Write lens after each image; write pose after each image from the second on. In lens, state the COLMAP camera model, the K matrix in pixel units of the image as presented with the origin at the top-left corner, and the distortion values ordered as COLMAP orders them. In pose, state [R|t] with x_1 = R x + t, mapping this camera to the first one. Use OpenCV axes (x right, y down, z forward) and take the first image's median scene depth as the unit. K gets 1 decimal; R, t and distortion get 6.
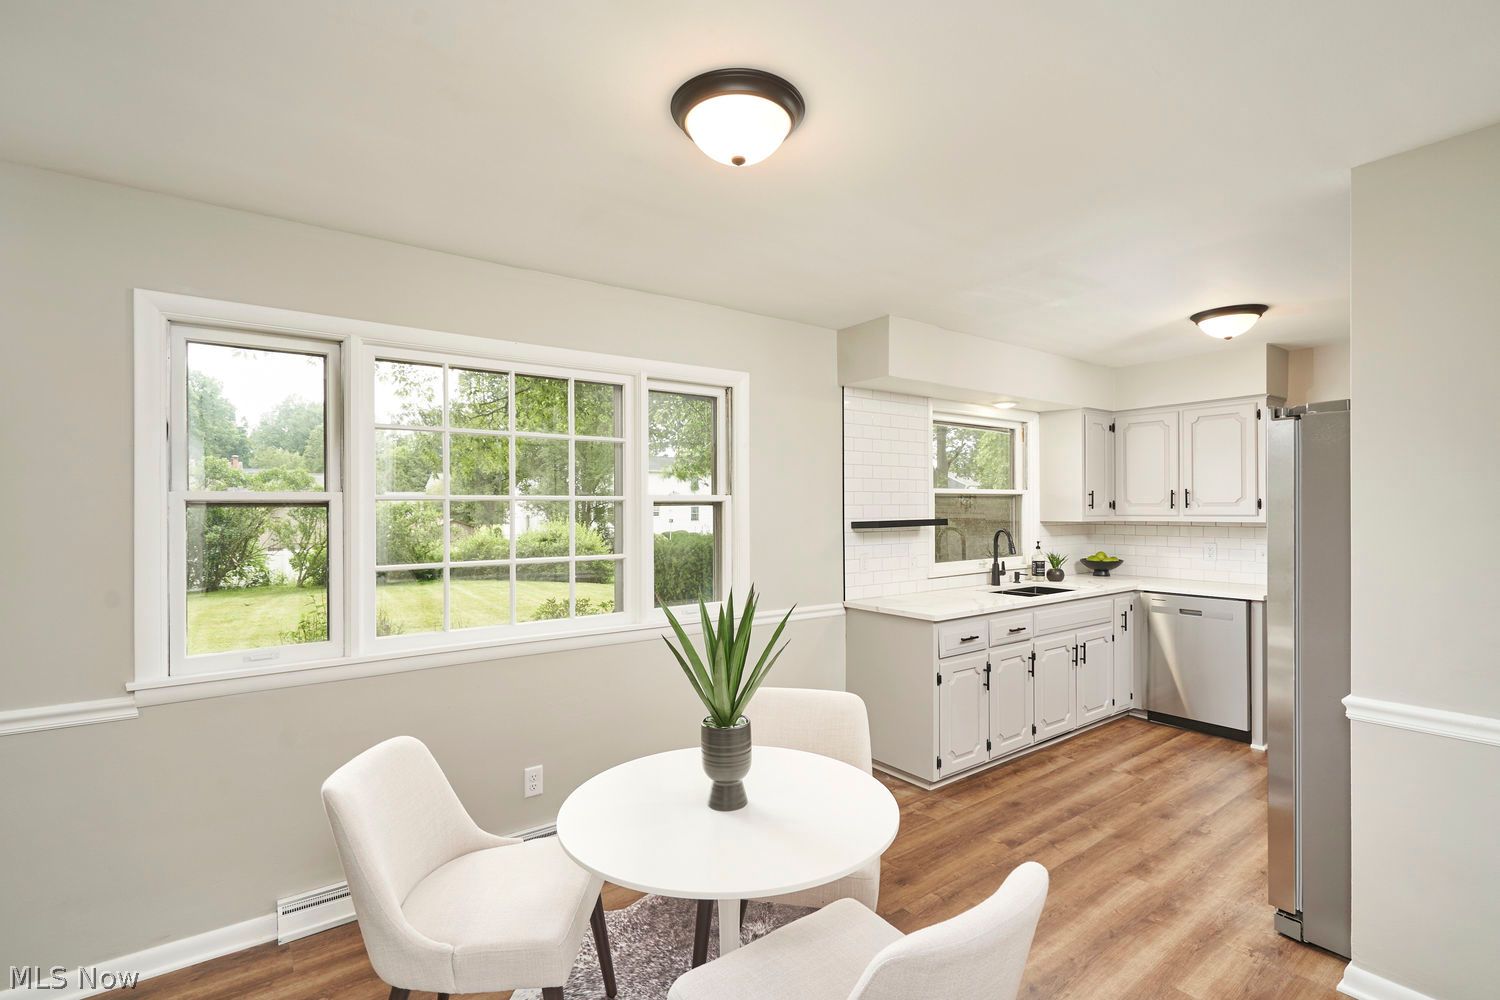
lens RADIAL K [[693.7, 0, 744.4], [0, 693.7, 507.6], [0, 0, 1]] dist [-0.000025, -0.000178]
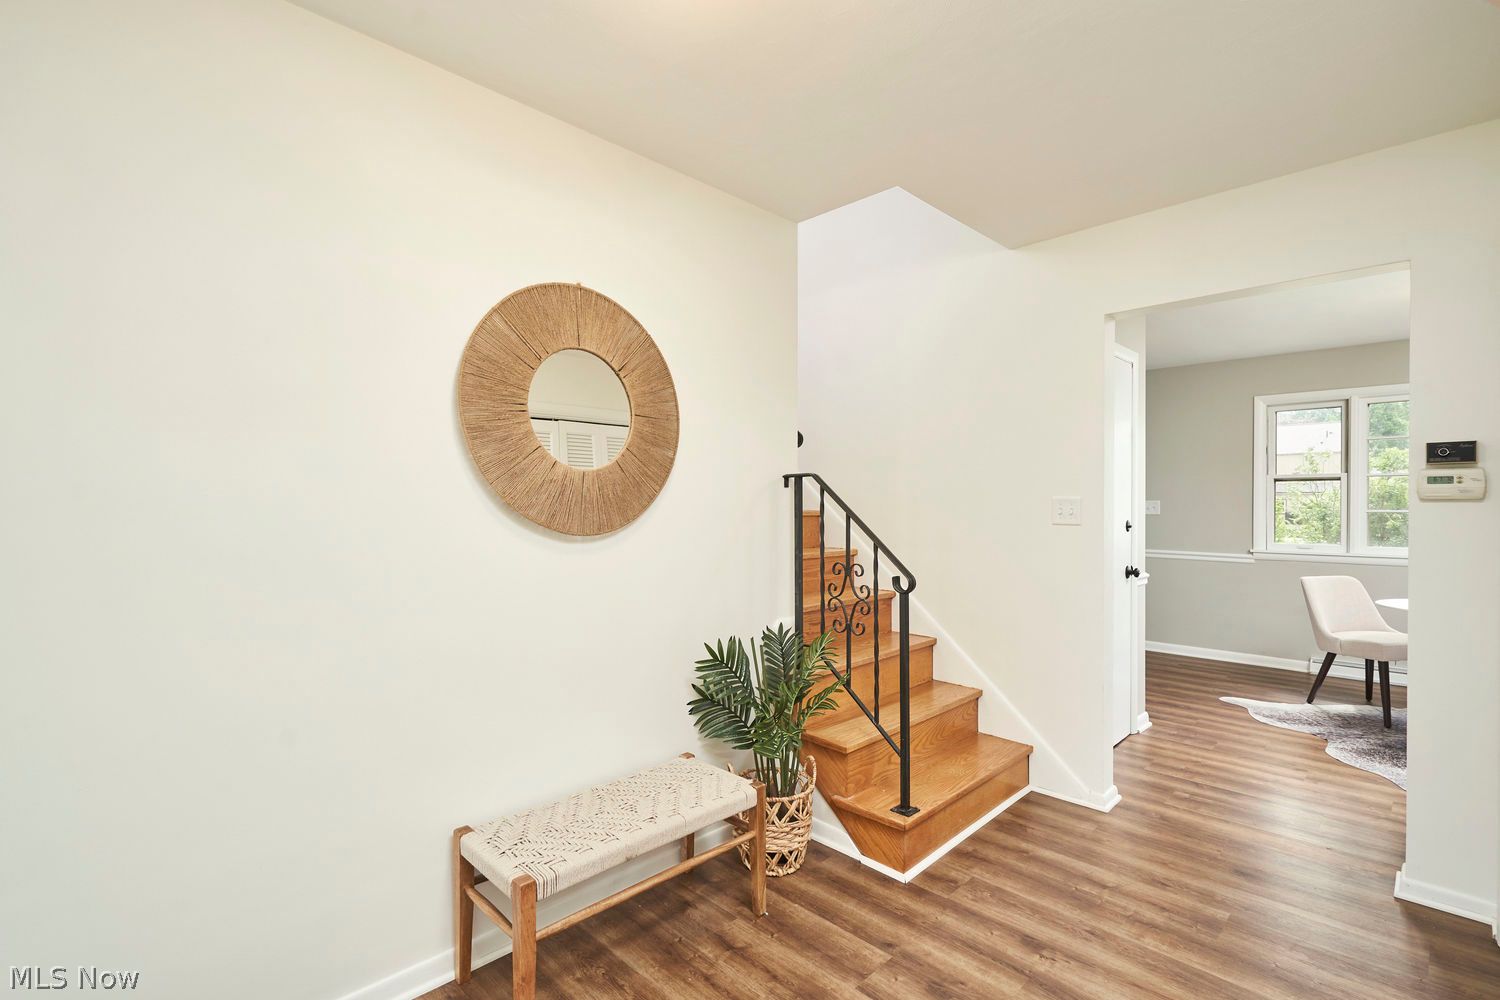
lens RADIAL K [[693.7, 0, 743.5], [0, 693.7, 501.8], [0, 0, 1]] dist [-0.000025, -0.000178]
pose [[0.144558, 0.013500, -0.989404, 0.978994], [0.000184, 0.999907, 0.013670, 0.027211], [0.989496, -0.002158, 0.144542, -0.877254]]
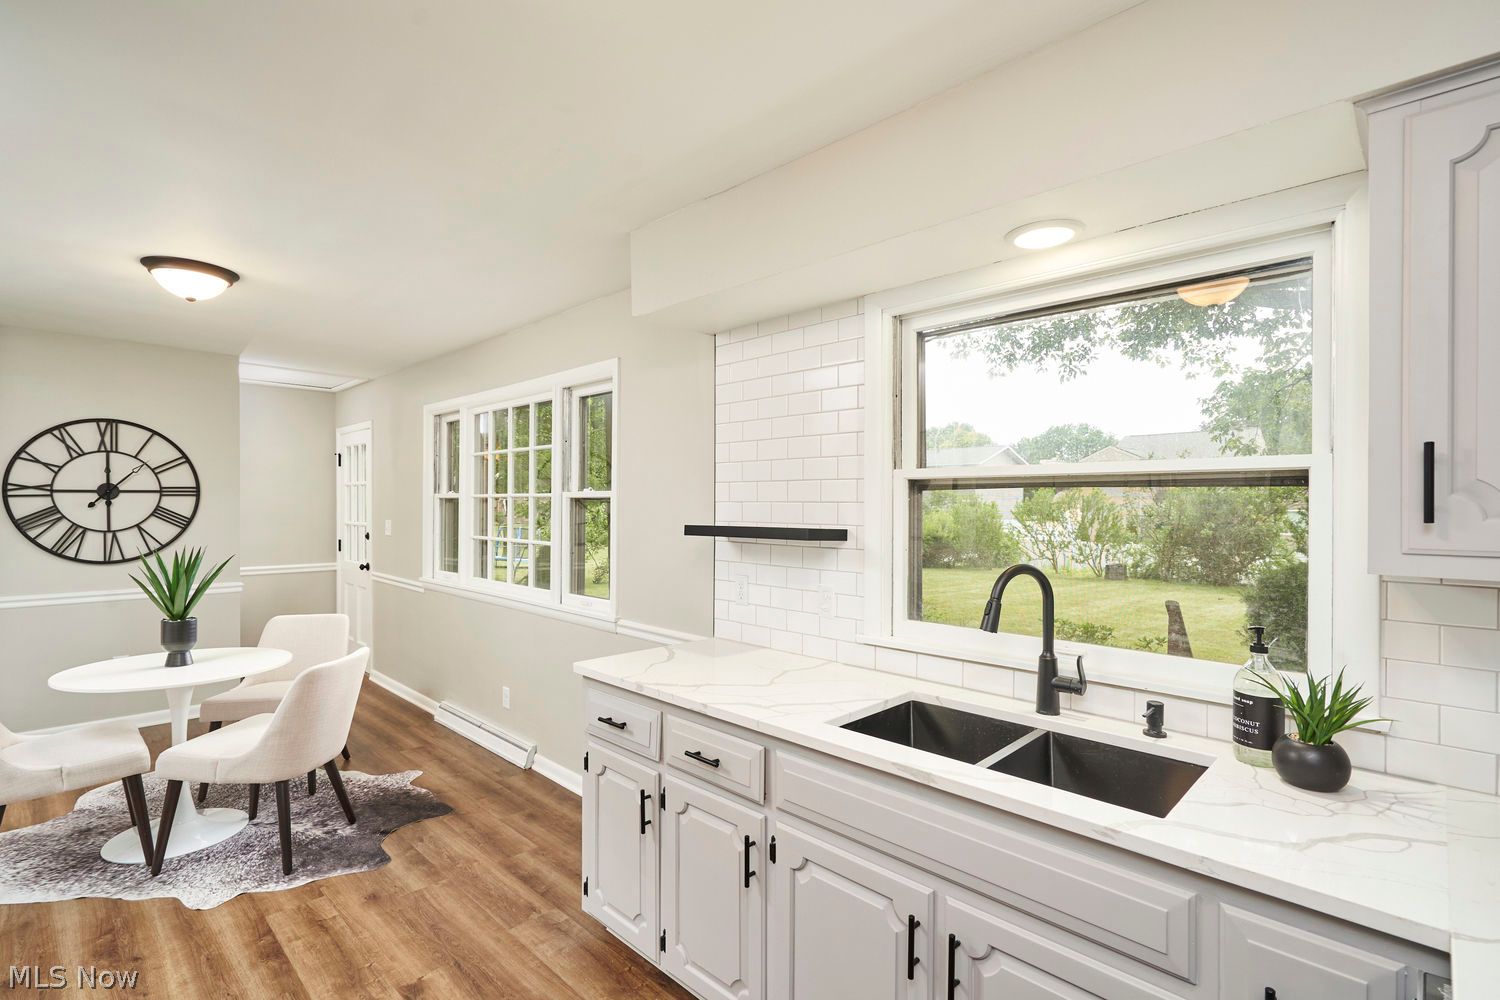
lens RADIAL K [[693.7, 0, 749.5], [0, 693.7, 506.8], [0, 0, 1]] dist [-0.000025, -0.000178]
pose [[0.156536, 0.006410, -0.987651, 1.098071], [-0.006837, 0.999962, 0.005406, -0.002912], [0.987649, 0.005907, 0.156574, 1.198245]]
